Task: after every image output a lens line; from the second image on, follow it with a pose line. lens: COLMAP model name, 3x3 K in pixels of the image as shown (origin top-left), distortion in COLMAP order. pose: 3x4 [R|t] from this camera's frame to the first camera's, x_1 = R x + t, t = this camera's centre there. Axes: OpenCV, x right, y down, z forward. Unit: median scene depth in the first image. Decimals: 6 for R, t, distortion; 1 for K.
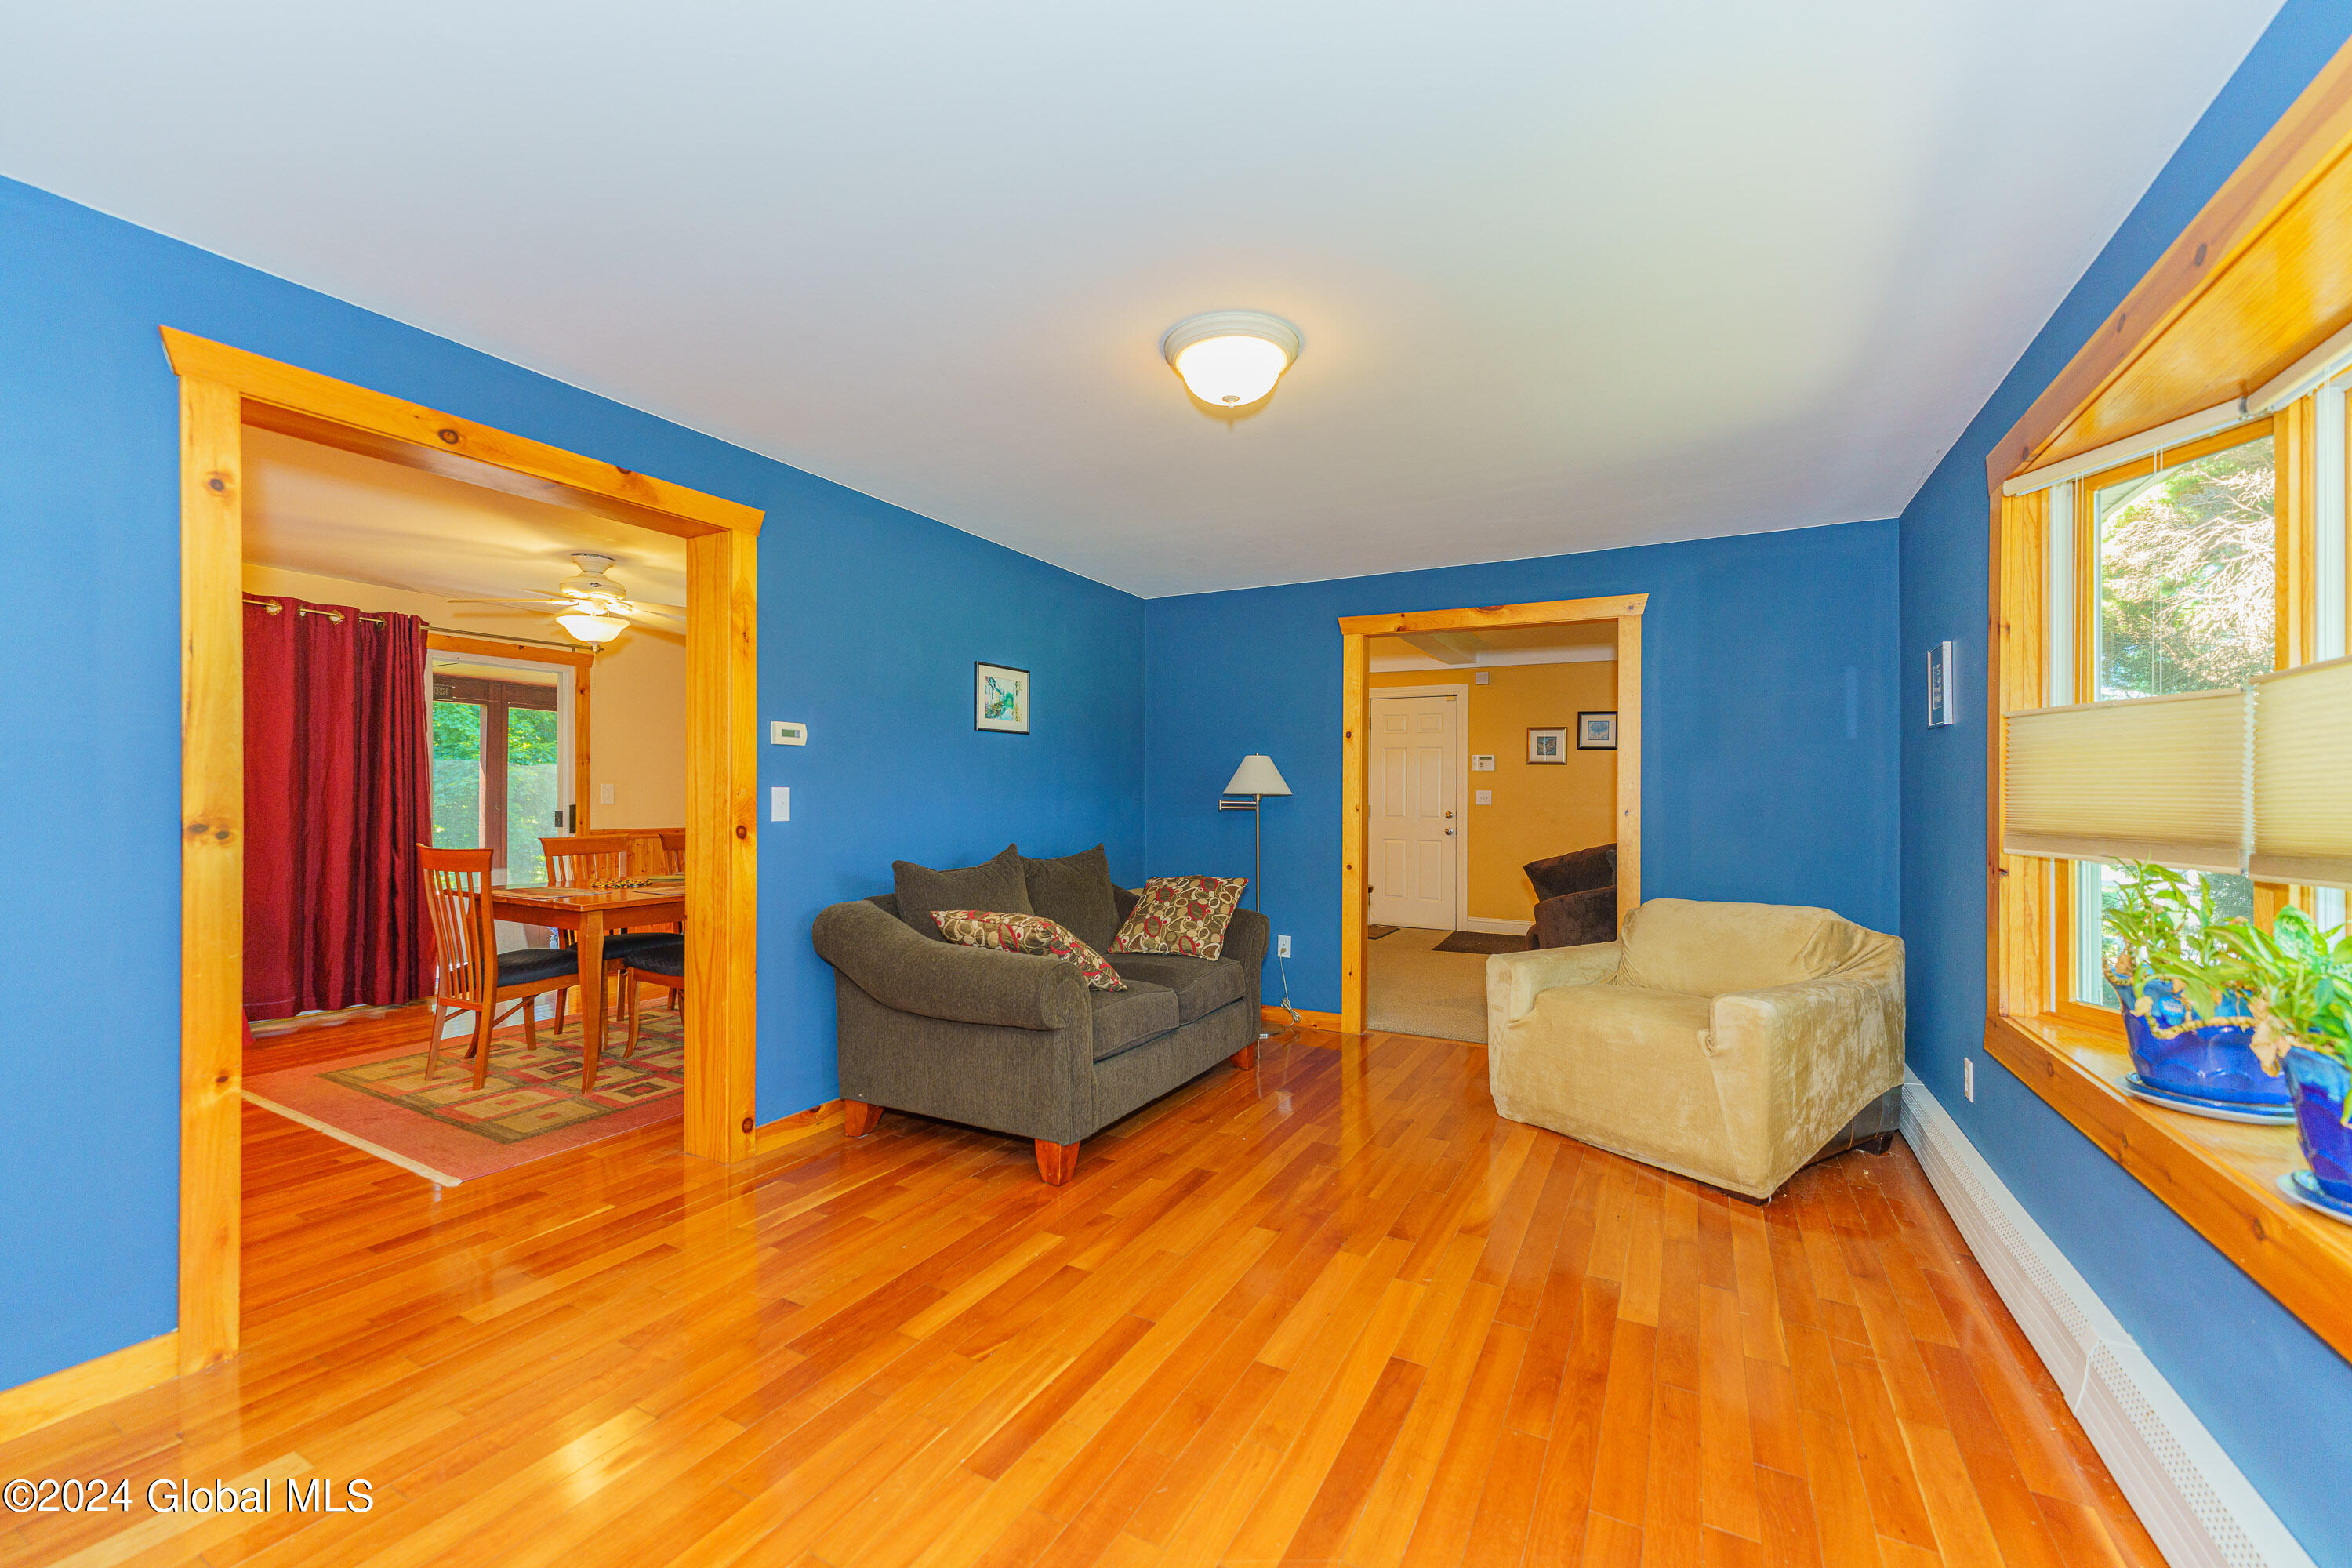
lens RADIAL K [[945.9, 0, 1168.2], [0, 945.9, 794.2], [0, 0, 1]] dist [0.001247, -0.000038]
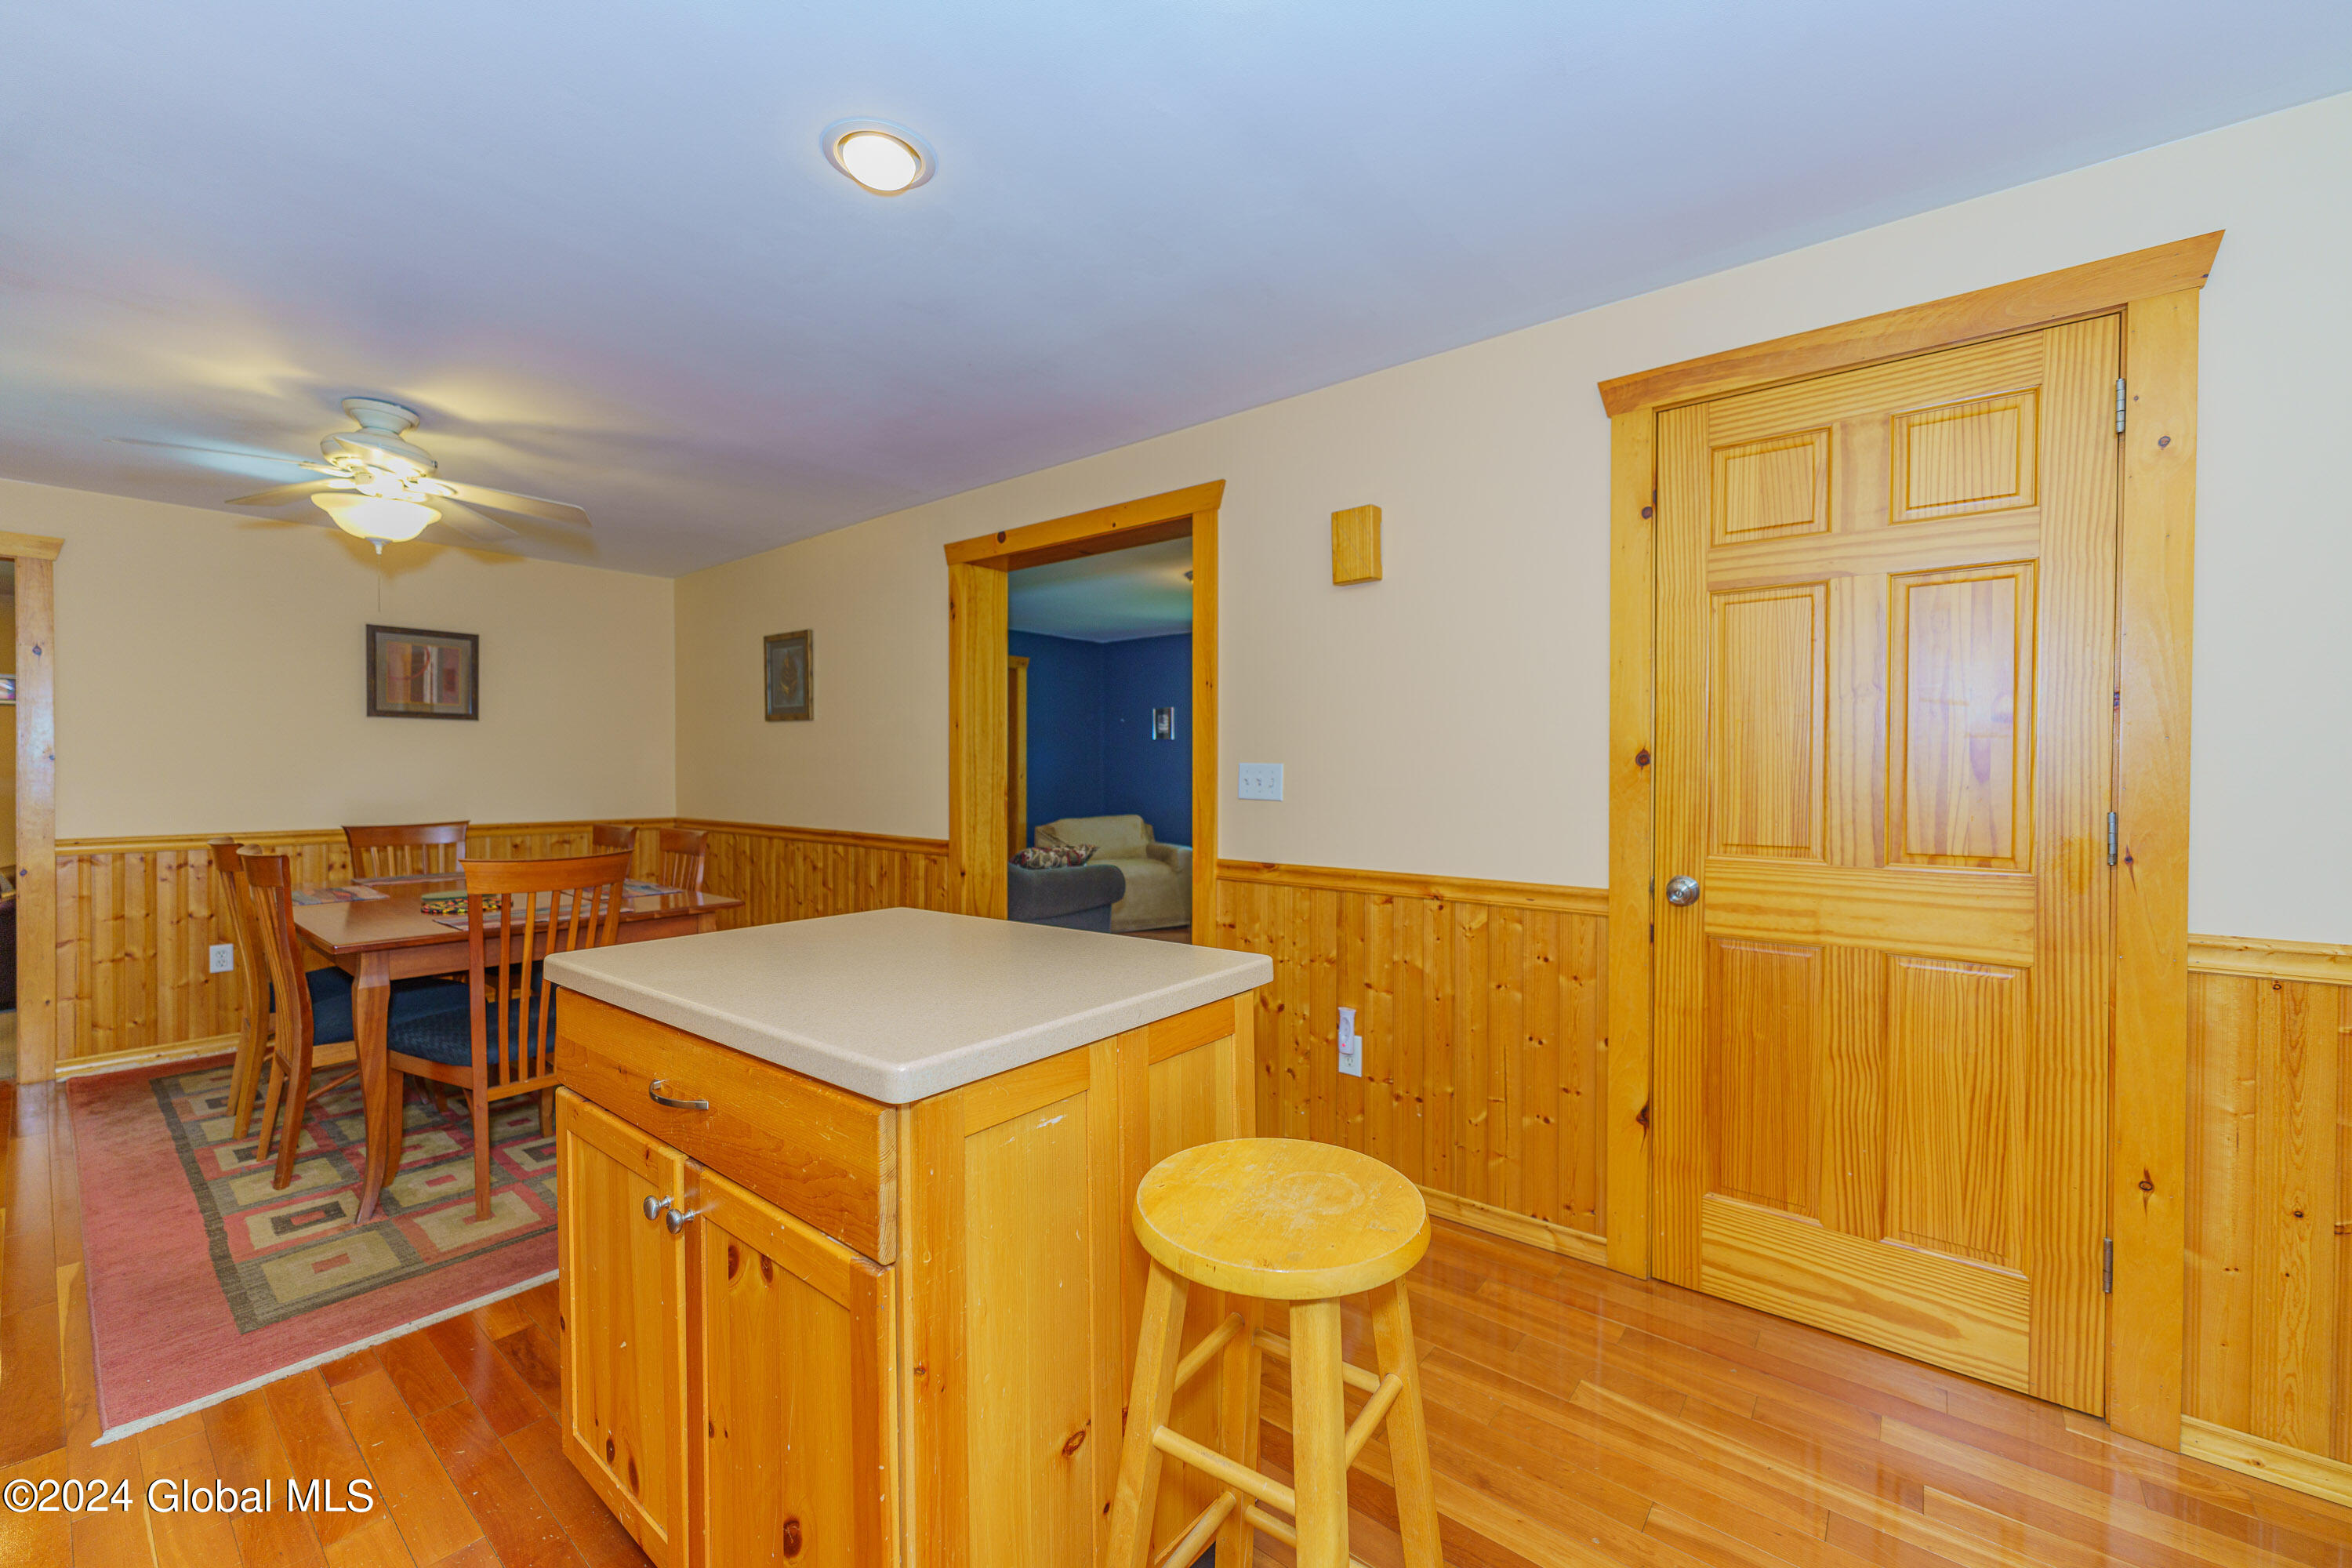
lens RADIAL K [[932.0, 0, 1174.3], [0, 932.0, 777.8], [0, 0, 1]] dist [-0.001528, 0.000511]
pose [[0.179662, -0.020141, 0.983522, -1.502602], [0.000863, 0.999793, 0.020317, -0.017004], [-0.983728, -0.002802, 0.179642, 0.475227]]
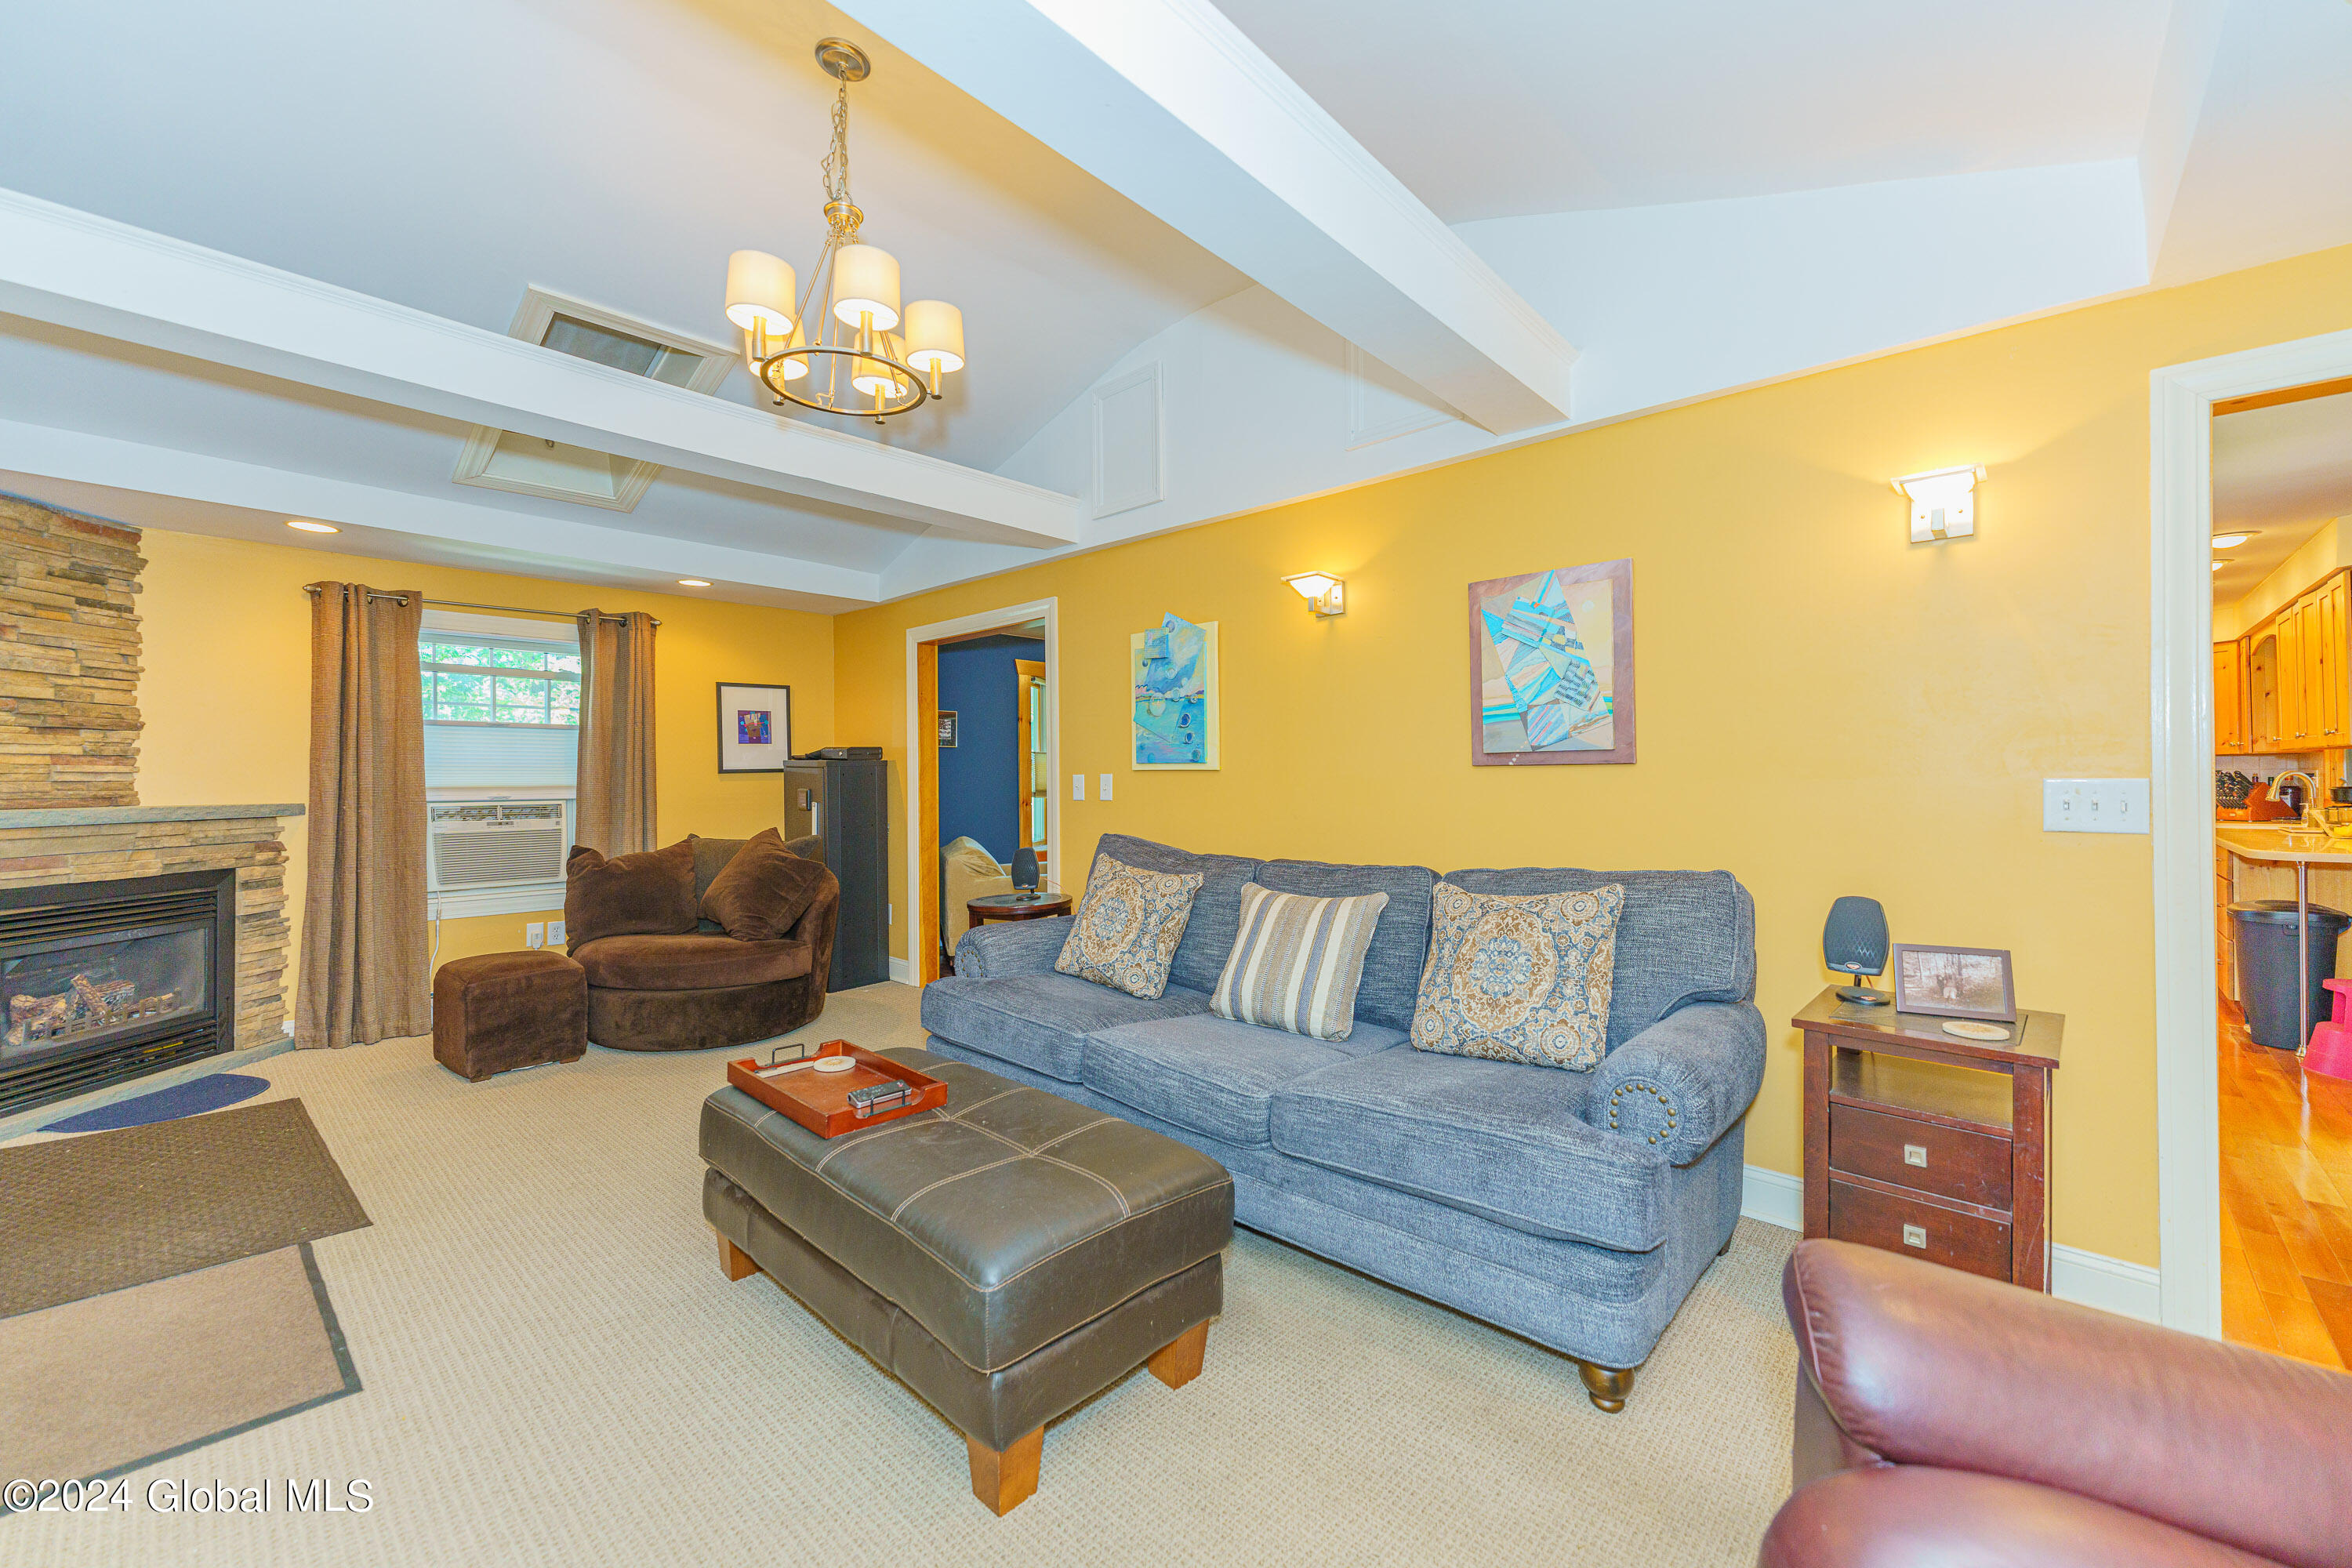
lens RADIAL K [[935.5, 0, 1172.7], [0, 935.5, 779.7], [0, 0, 1]] dist [0.001998, -0.000501]
pose [[-0.968842, -0.004196, 0.247644, -0.210815], [-0.003415, 0.999988, 0.003582, -0.006228], [-0.247656, 0.002625, -0.968845, 2.688724]]
